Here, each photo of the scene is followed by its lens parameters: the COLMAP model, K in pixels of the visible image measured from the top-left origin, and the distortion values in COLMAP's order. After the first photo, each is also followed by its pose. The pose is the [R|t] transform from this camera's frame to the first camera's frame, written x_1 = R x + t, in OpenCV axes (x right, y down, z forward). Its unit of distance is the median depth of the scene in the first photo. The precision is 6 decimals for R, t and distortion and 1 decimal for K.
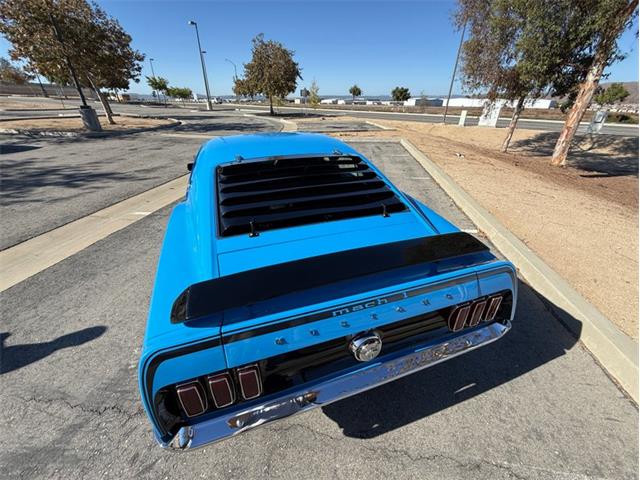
lens RADIAL K [[255.2, 0, 320.8], [0, 255.2, 239.0], [0, 0, 1]] dist [0.000207, 0.000284]
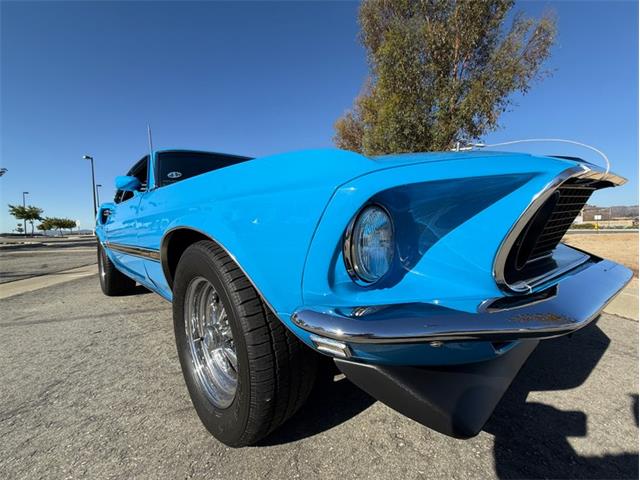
lens RADIAL K [[255.2, 0, 320.8], [0, 255.2, 239.0], [0, 0, 1]] dist [0.000207, 0.000284]
pose [[0.939691, -0.055763, 0.337448, -0.009557], [0.197376, 0.894172, -0.401871, 0.014644], [-0.279327, 0.444238, 0.851251, 0.063797]]
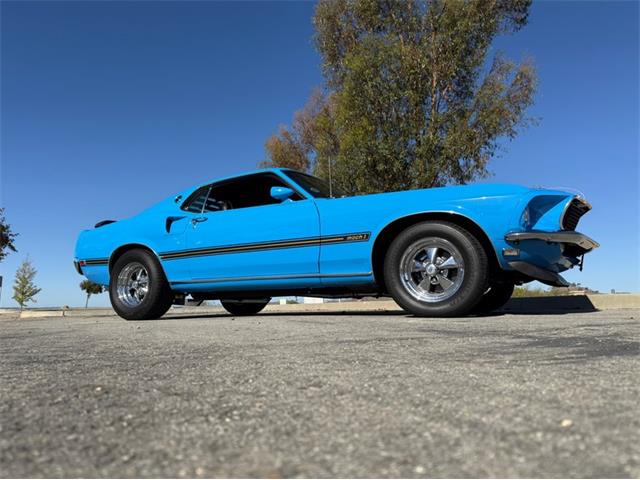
lens RADIAL K [[444.1, 0, 322.3], [0, 444.1, 237.9], [0, 0, 1]] dist [0.117720, -0.212908]
pose [[0.813204, 0.075011, 0.577124, -0.110998], [0.292553, 0.804569, -0.516799, 0.058202], [-0.503102, 0.589102, 0.632334, 0.036994]]
